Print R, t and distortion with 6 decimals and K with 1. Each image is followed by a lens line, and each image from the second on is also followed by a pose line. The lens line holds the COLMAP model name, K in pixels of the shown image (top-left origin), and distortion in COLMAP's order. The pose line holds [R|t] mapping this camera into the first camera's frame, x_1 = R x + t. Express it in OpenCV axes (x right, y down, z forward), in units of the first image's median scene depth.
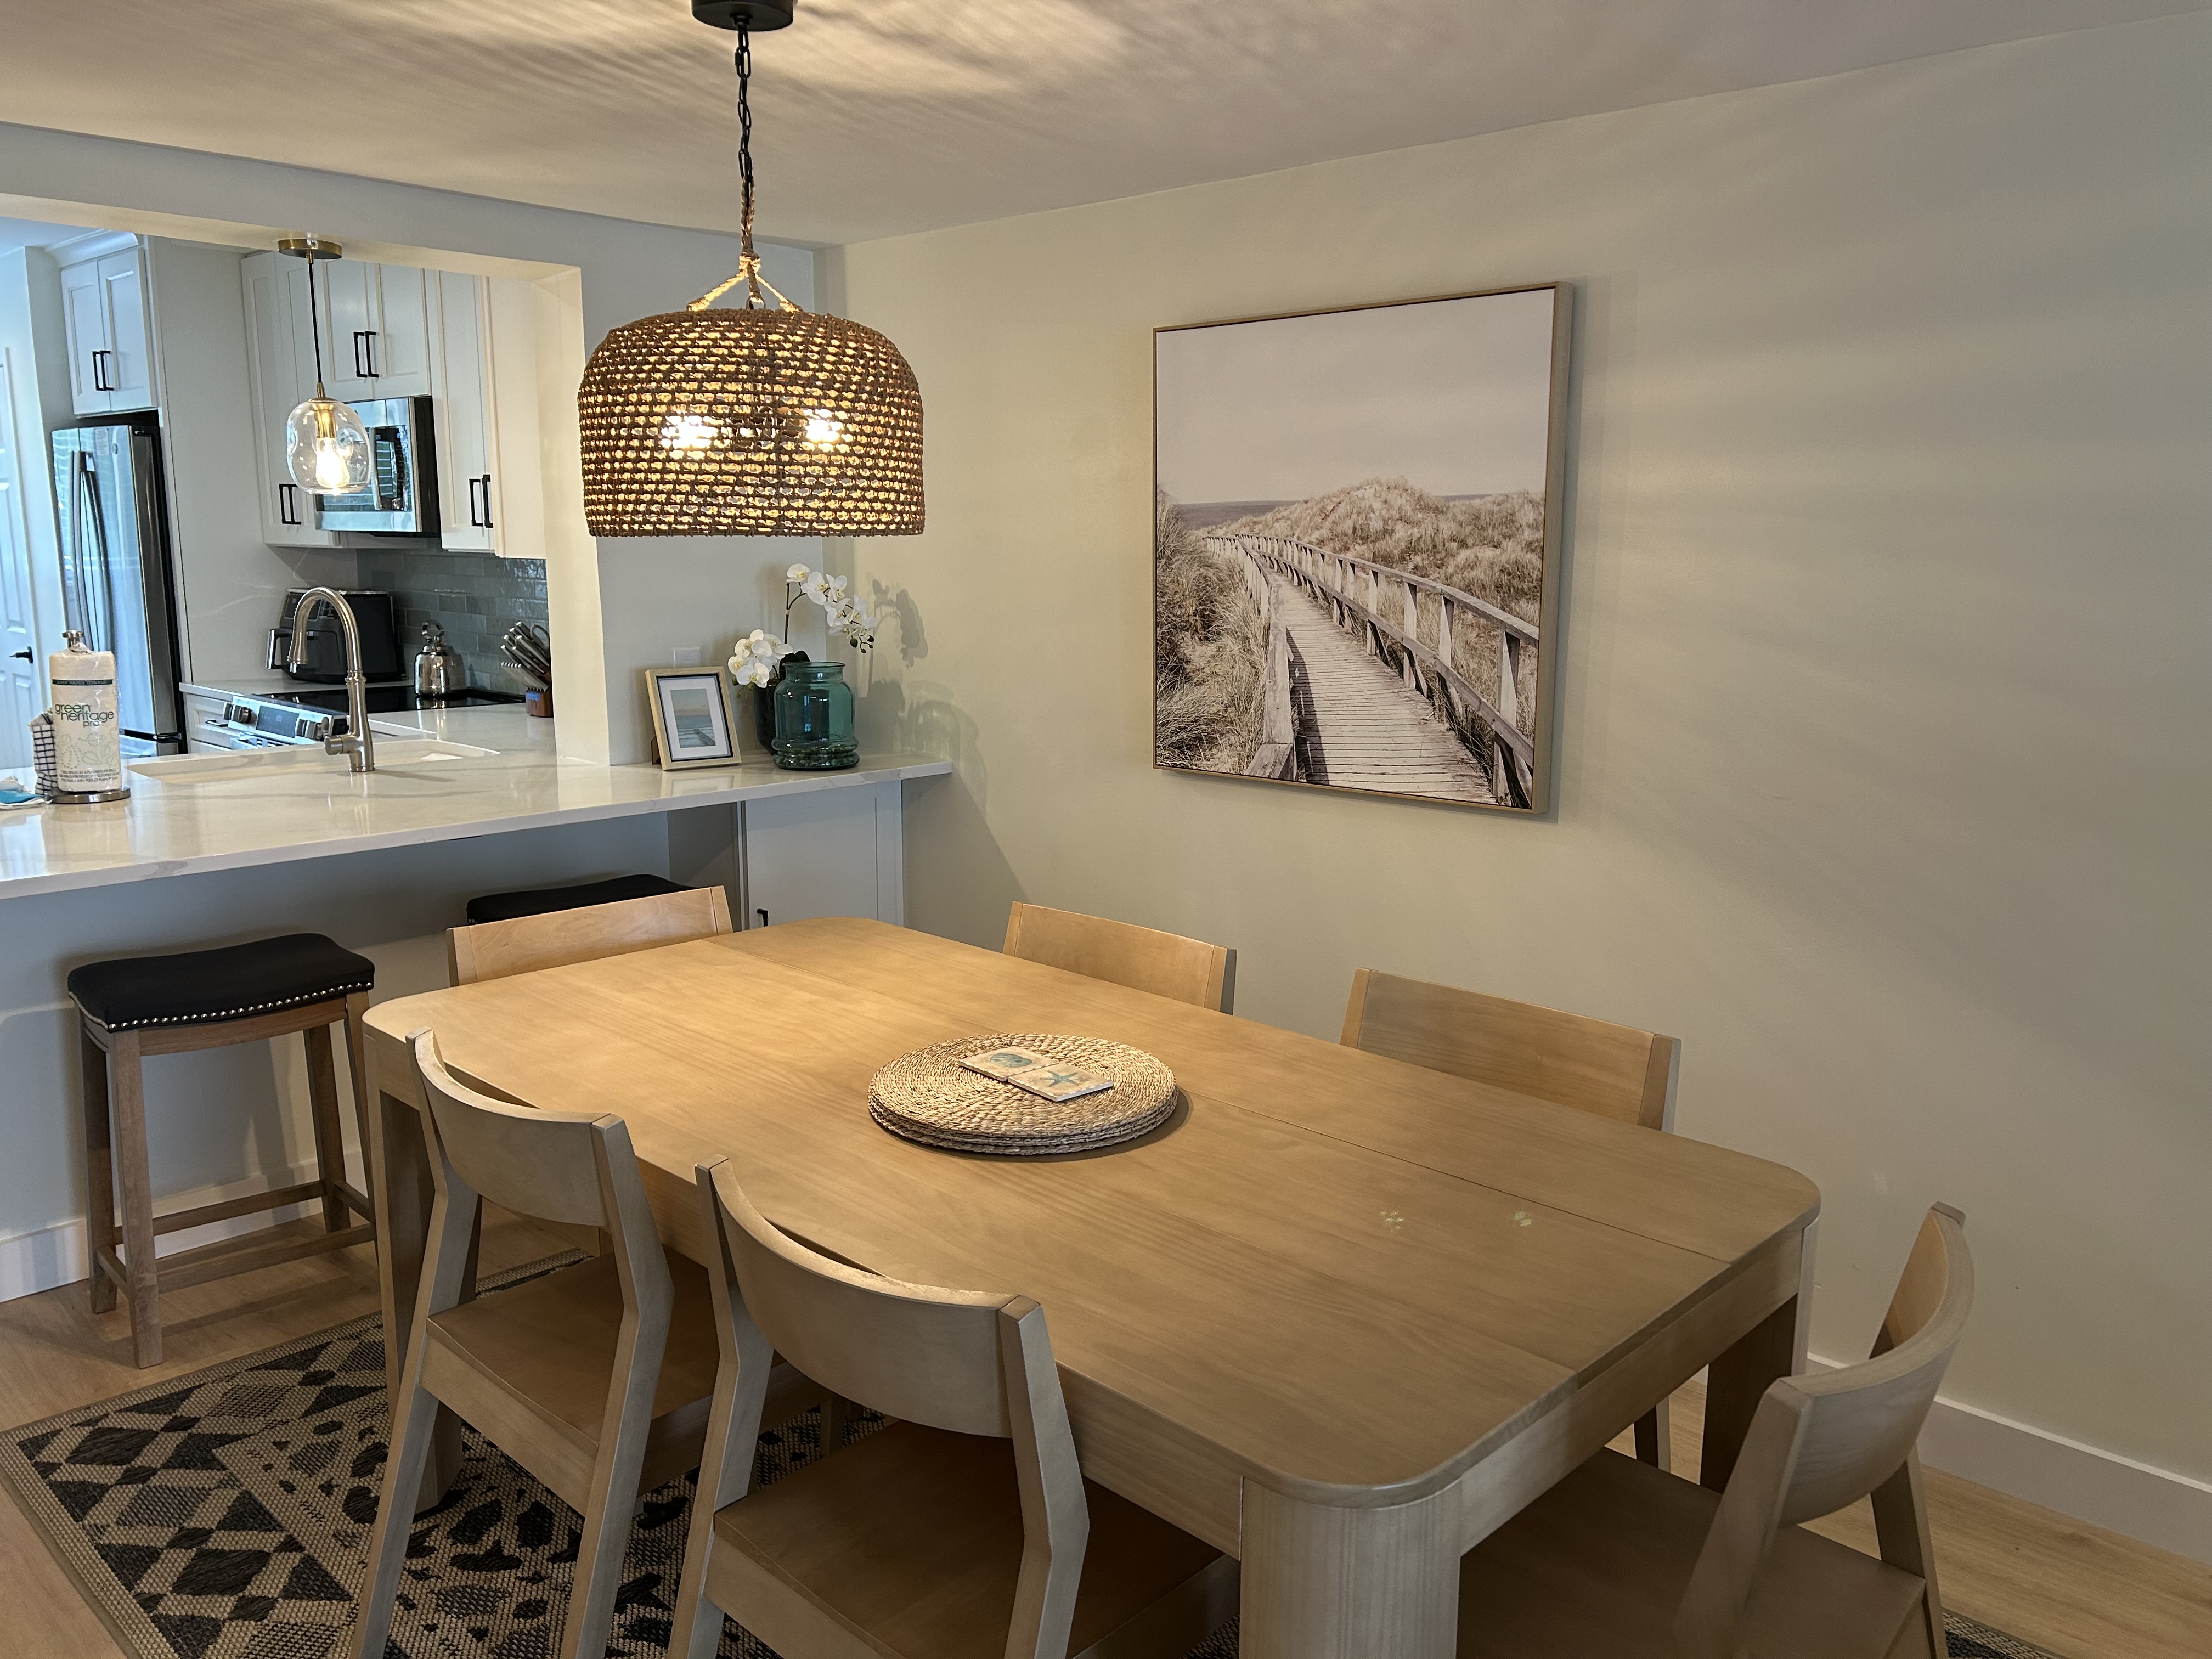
lens RADIAL K [[1639.5, 0, 1114.8], [0, 1639.5, 835.8], [0, 0, 1]] dist [0.093062, -0.107623]
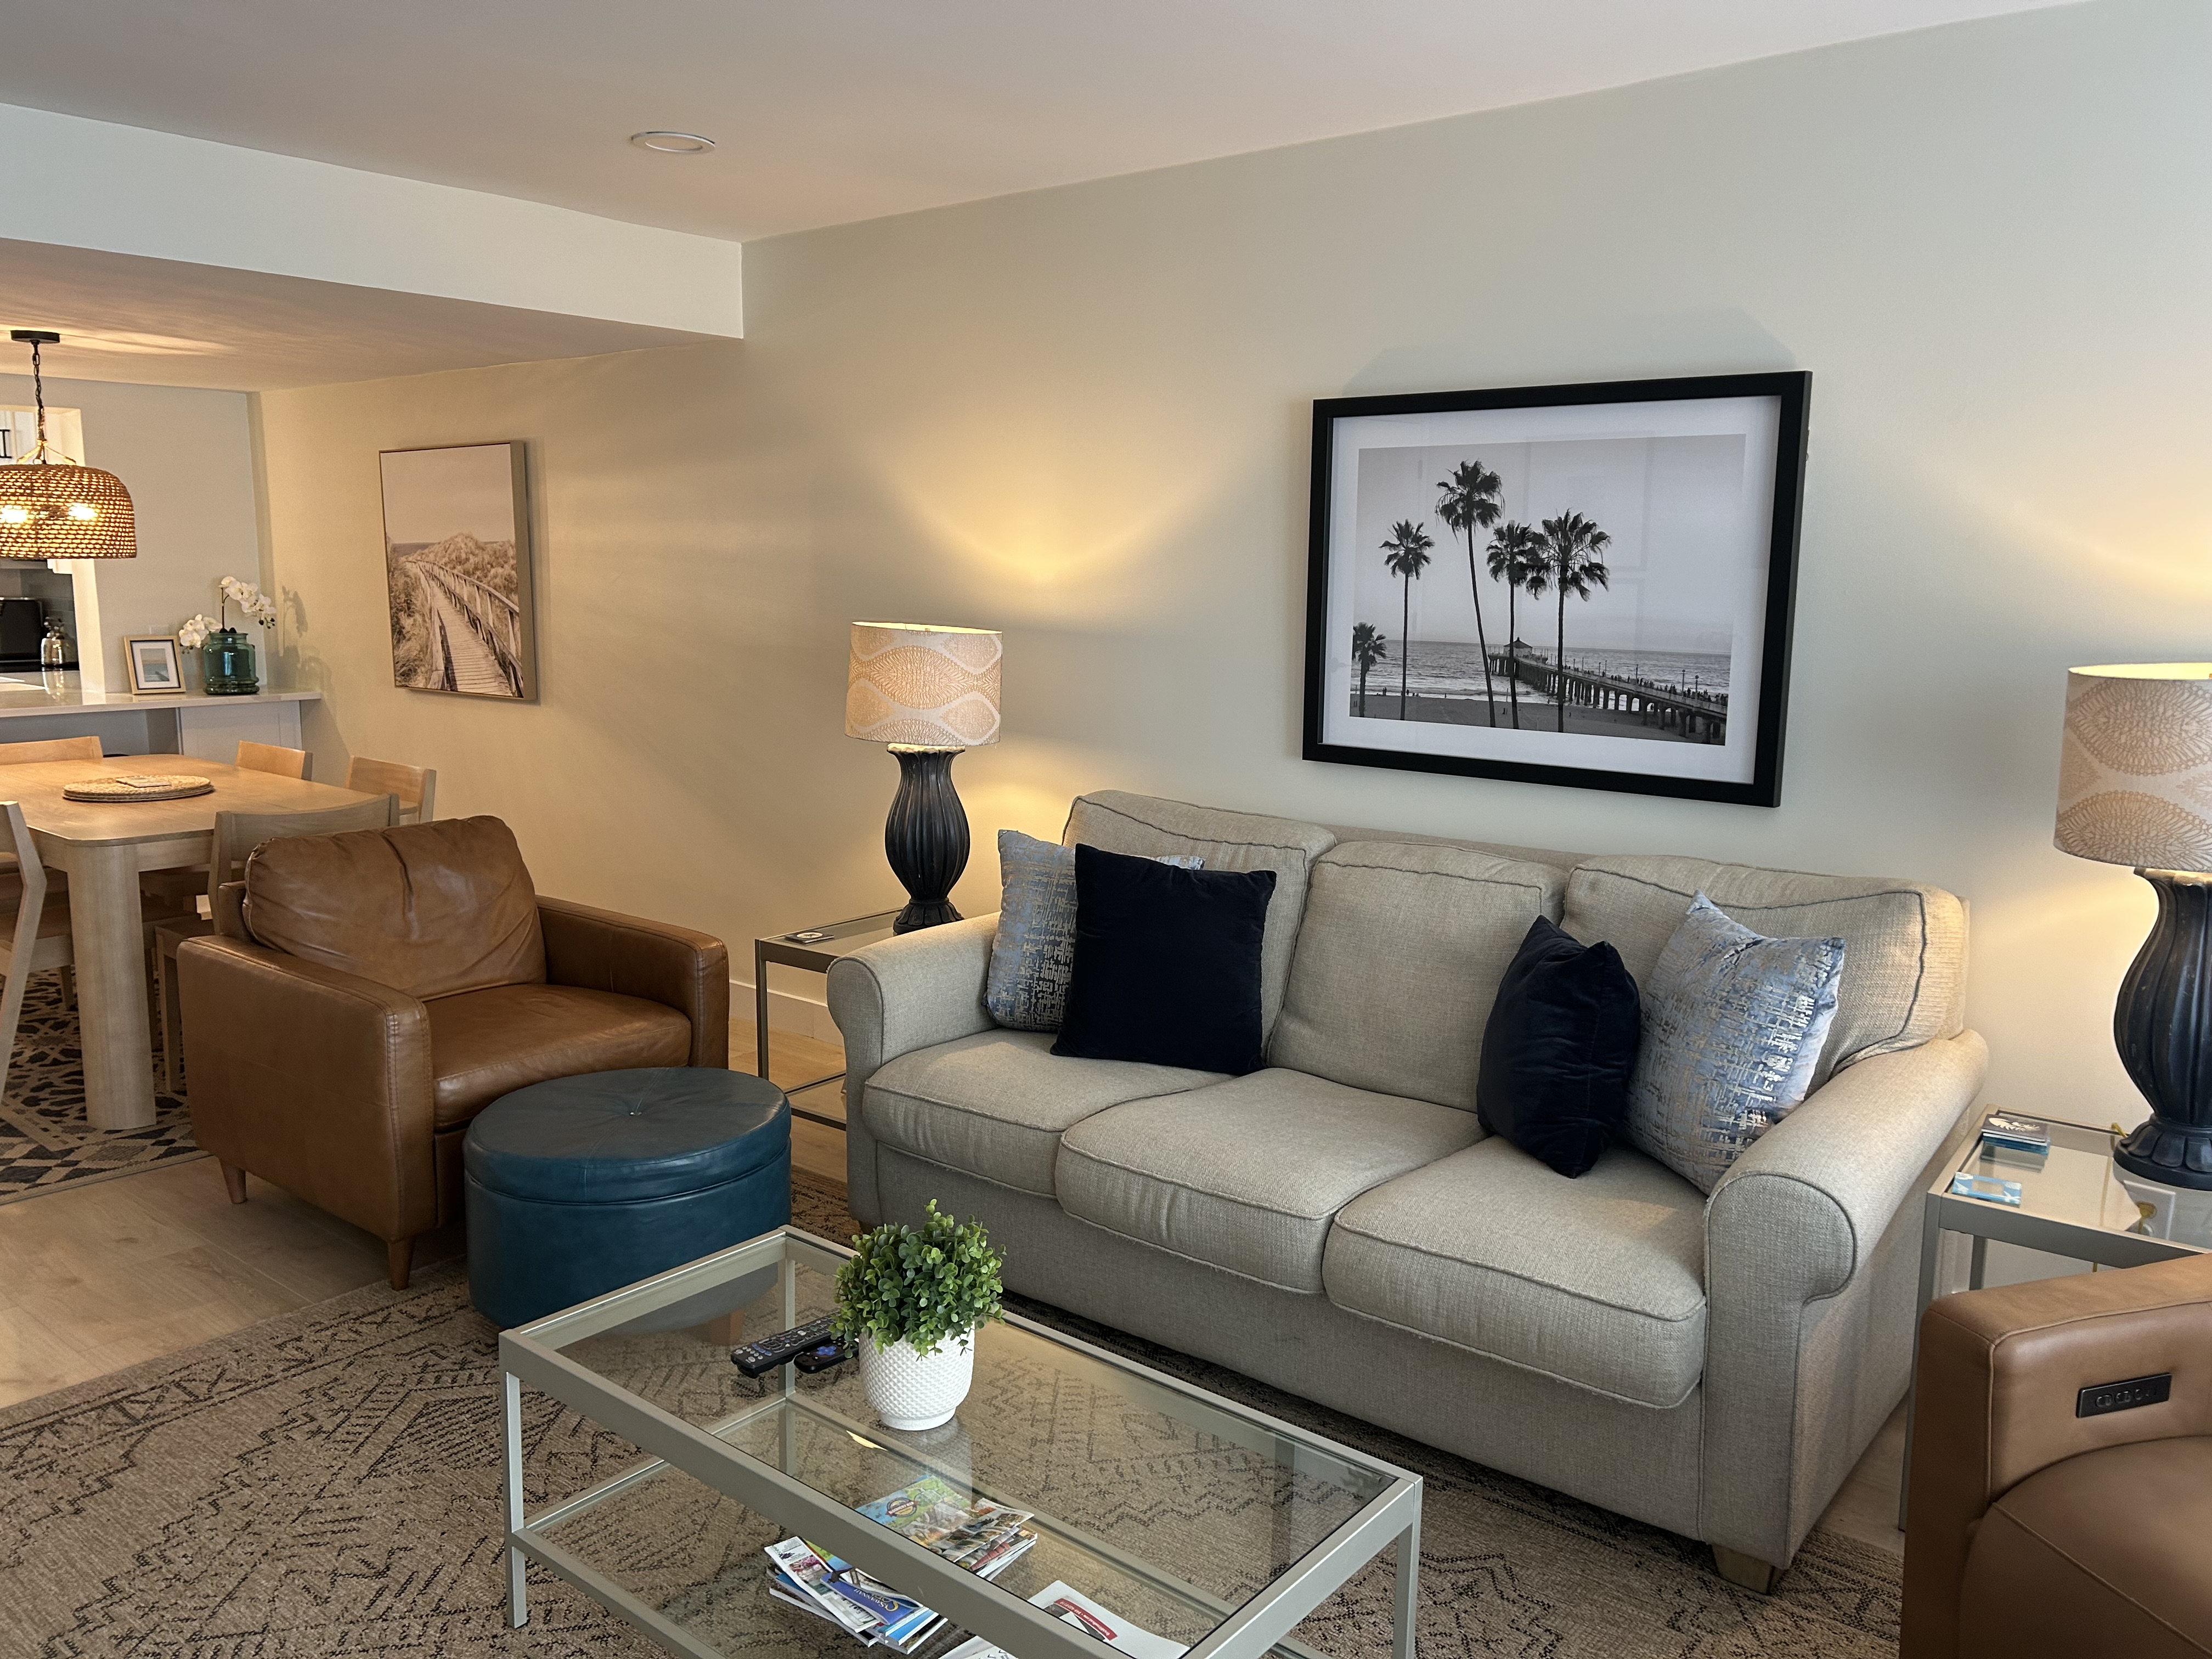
lens RADIAL K [[1653.4, 0, 1167.3], [0, 1653.4, 820.9], [0, 0, 1]] dist [-0.000857, 0.000354]
pose [[0.996087, -0.007401, 0.088069, 0.822392], [0.009545, 0.999668, -0.023952, 0.182220], [-0.087862, 0.024699, 0.995826, -1.026365]]
